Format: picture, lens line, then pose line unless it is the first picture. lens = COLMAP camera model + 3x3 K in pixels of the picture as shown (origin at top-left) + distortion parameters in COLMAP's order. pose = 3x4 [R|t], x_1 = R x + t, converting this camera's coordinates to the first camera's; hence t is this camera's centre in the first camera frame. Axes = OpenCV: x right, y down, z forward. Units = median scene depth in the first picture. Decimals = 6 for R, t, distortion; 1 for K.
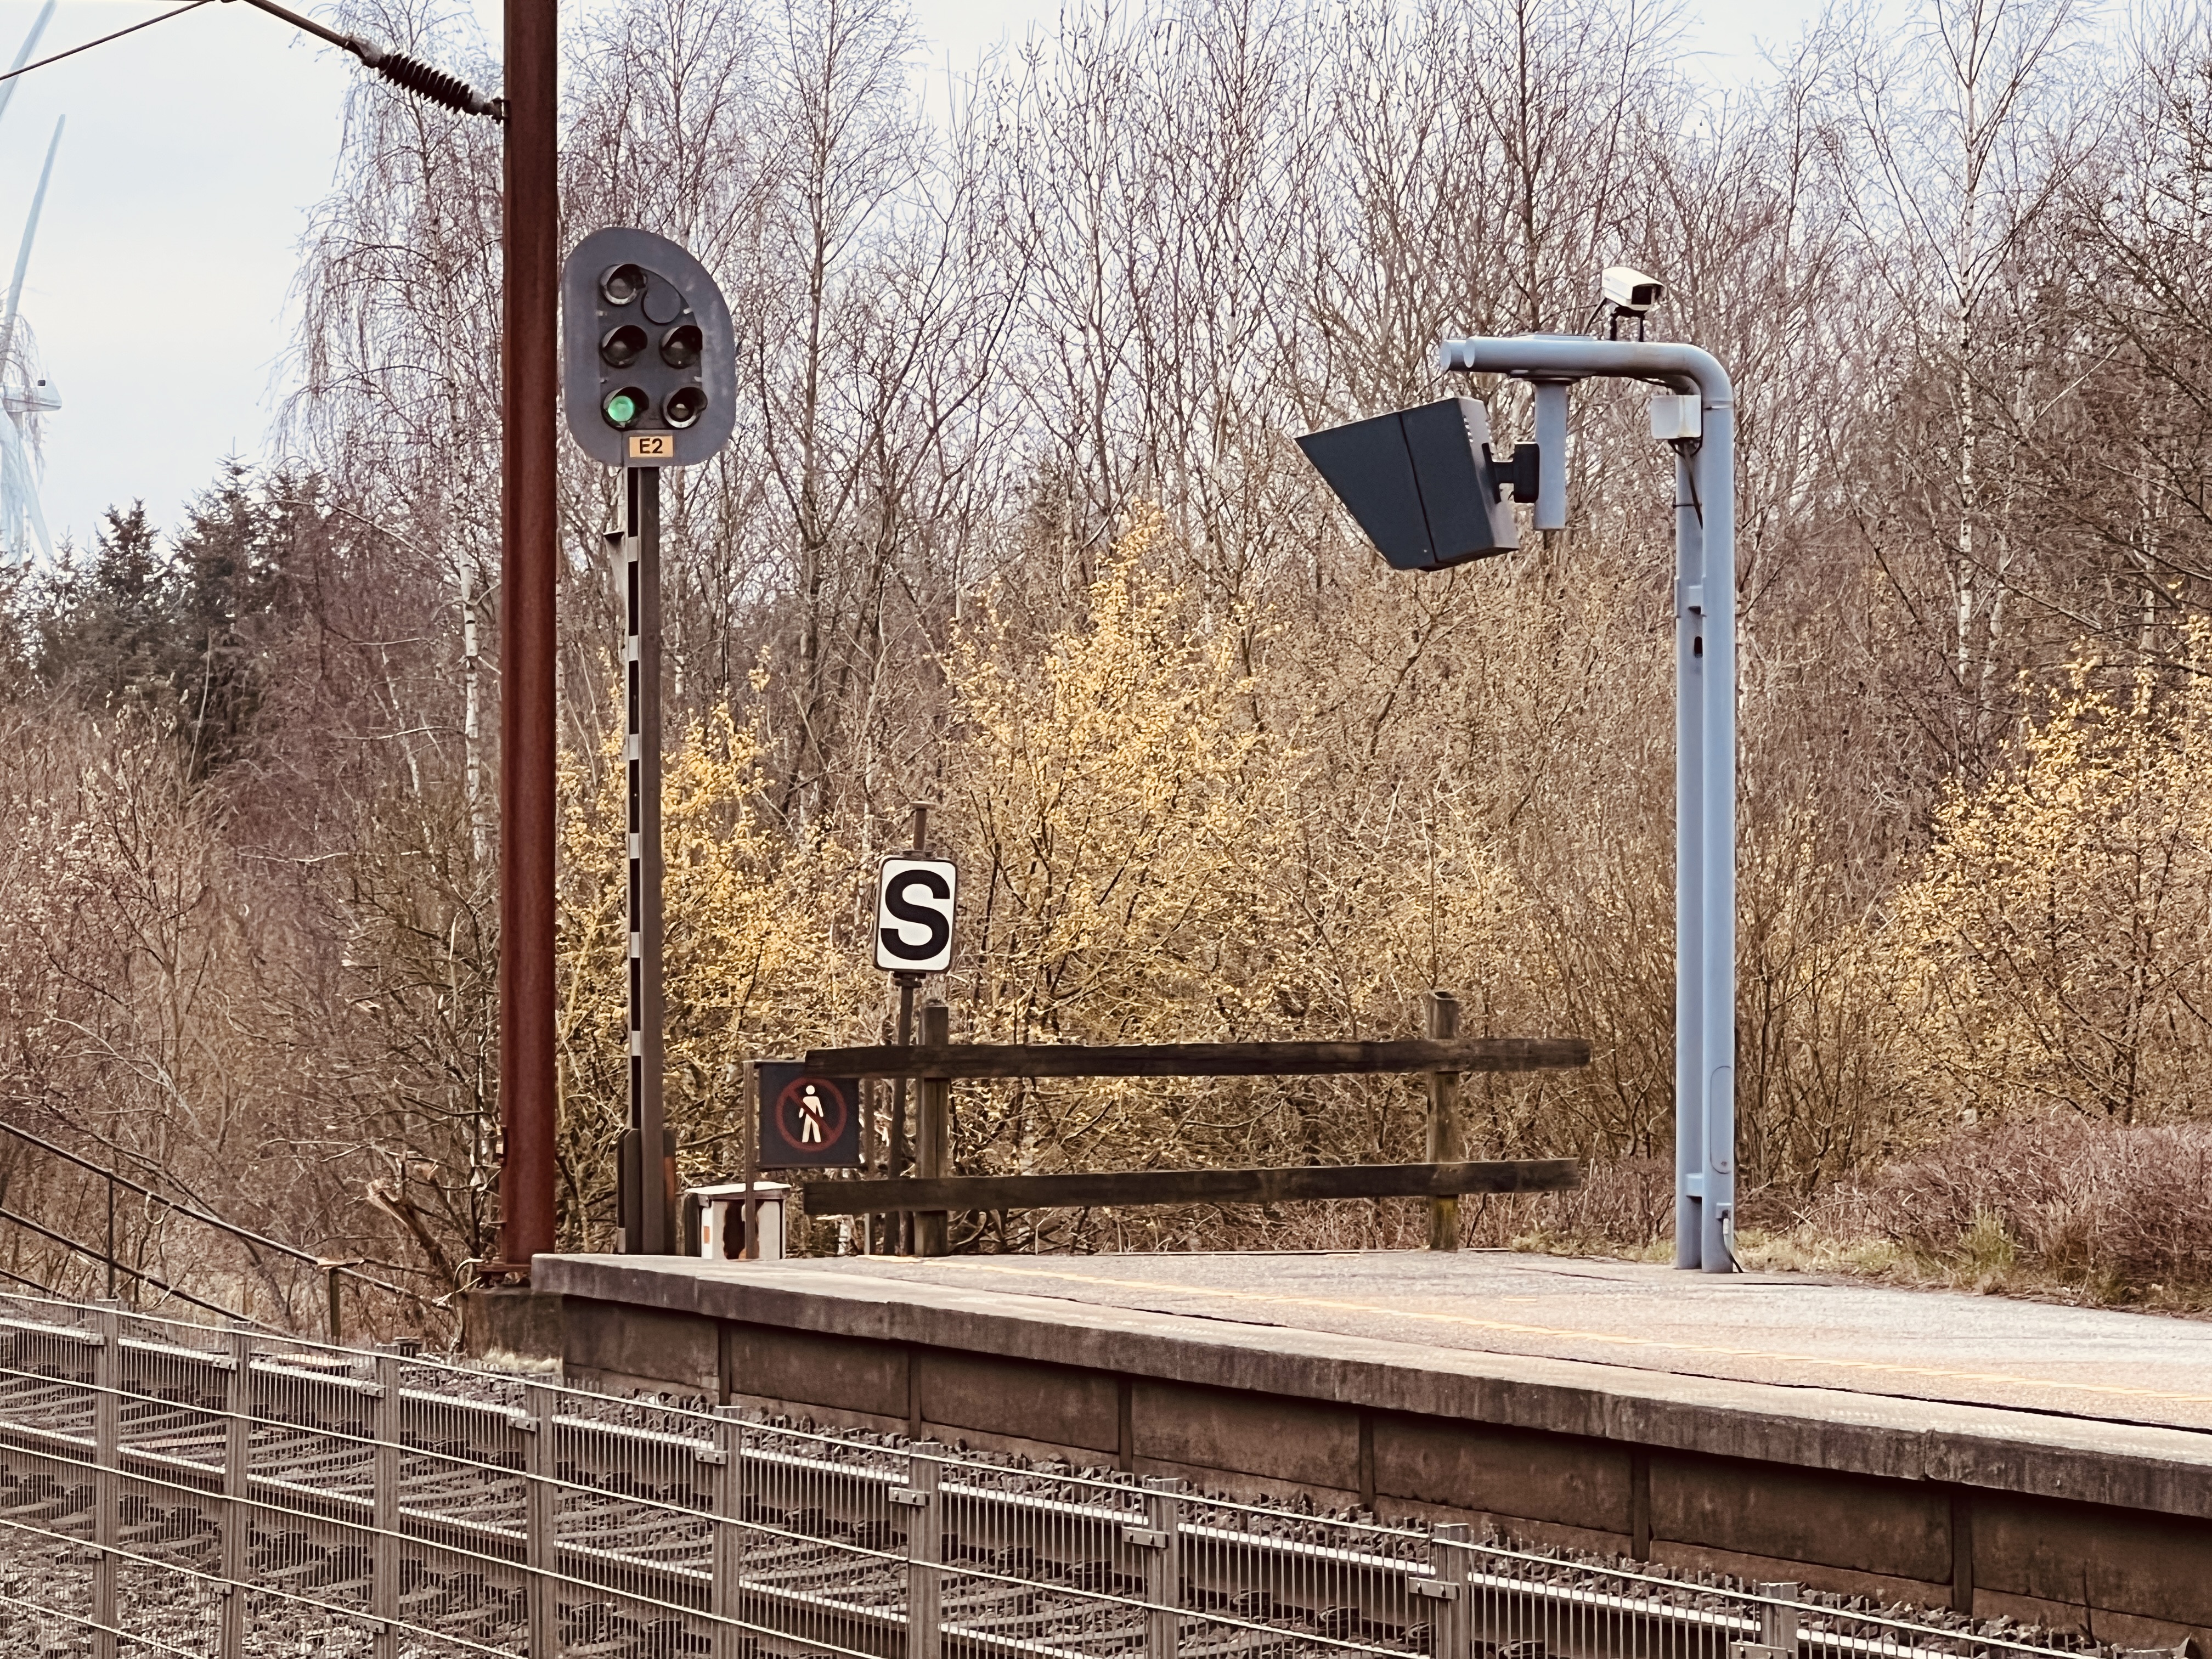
lens RADIAL K [[9042.8, 0, 1108.6], [0, 9042.8, 826.1], [0, 0, 1]] dist [-0.793537, 29.202353]
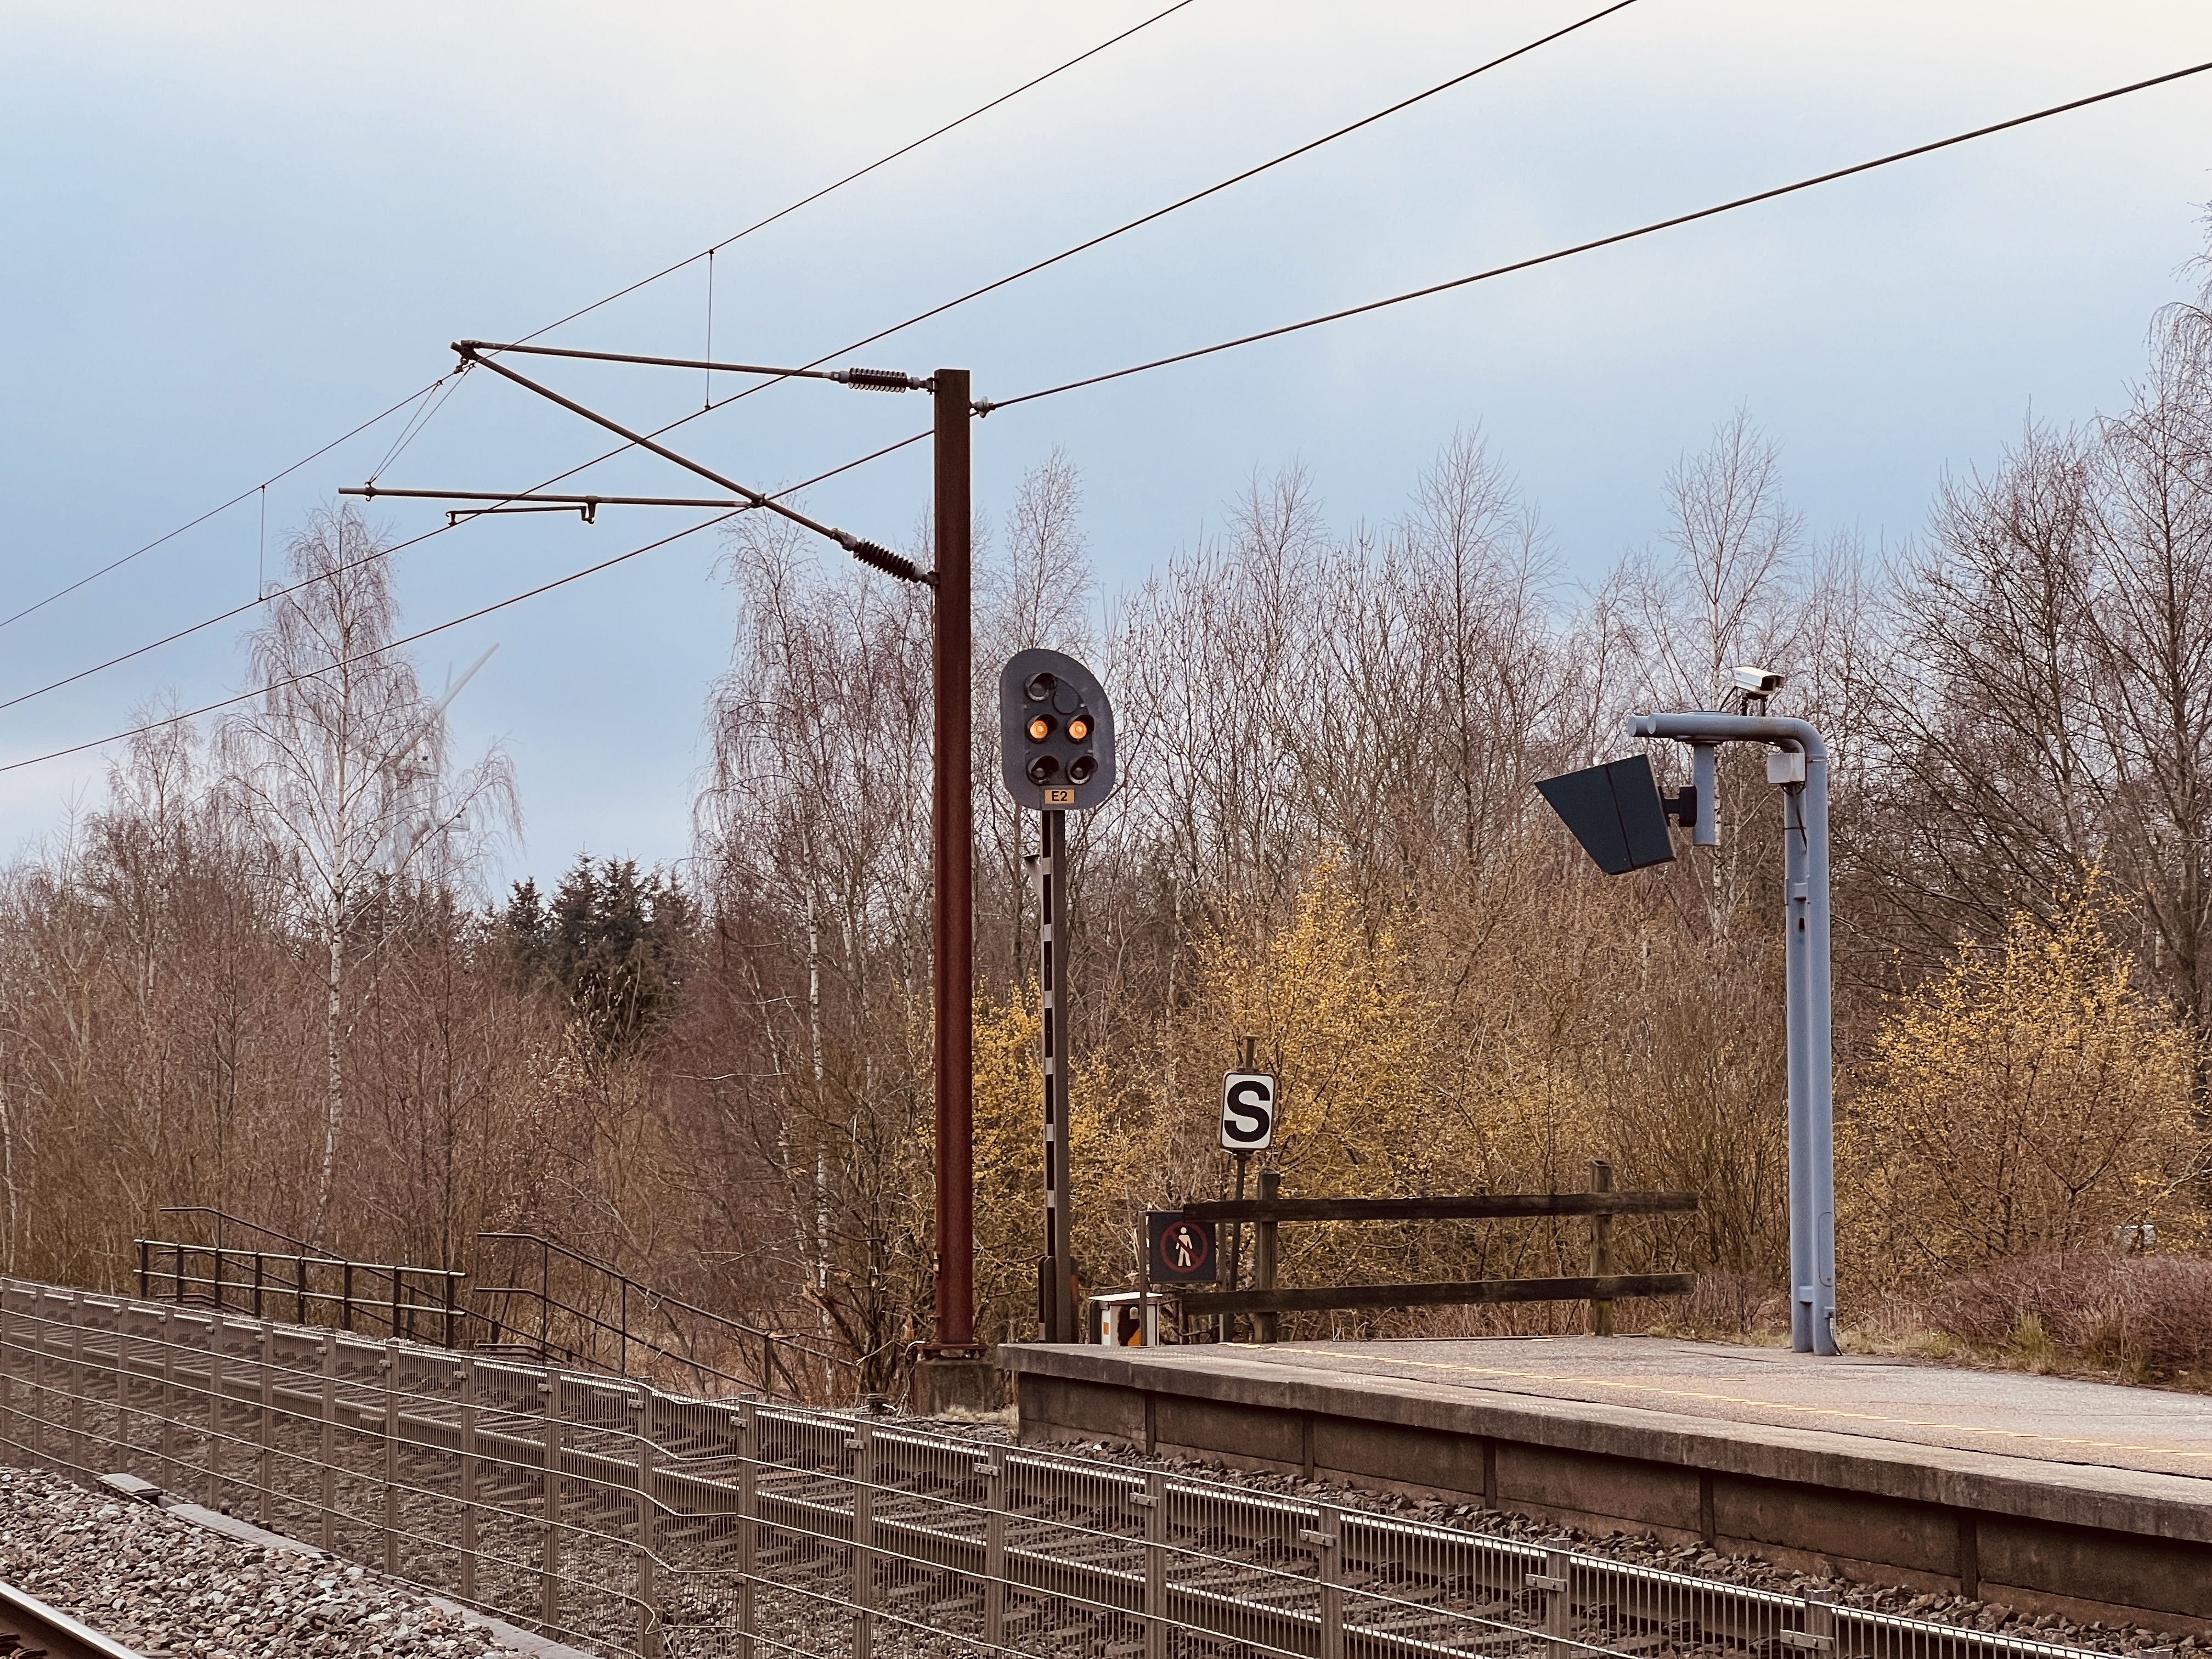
lens RADIAL K [[4990.4, 0, 1111.2], [0, 4990.4, 832.8], [0, 0, 1]] dist [-0.307588, 8.294760]
pose [[0.999900, -0.003775, 0.013644, -0.054287], [0.004396, 0.998942, -0.045775, 0.001590], [-0.013457, 0.045831, 0.998859, 0.181719]]
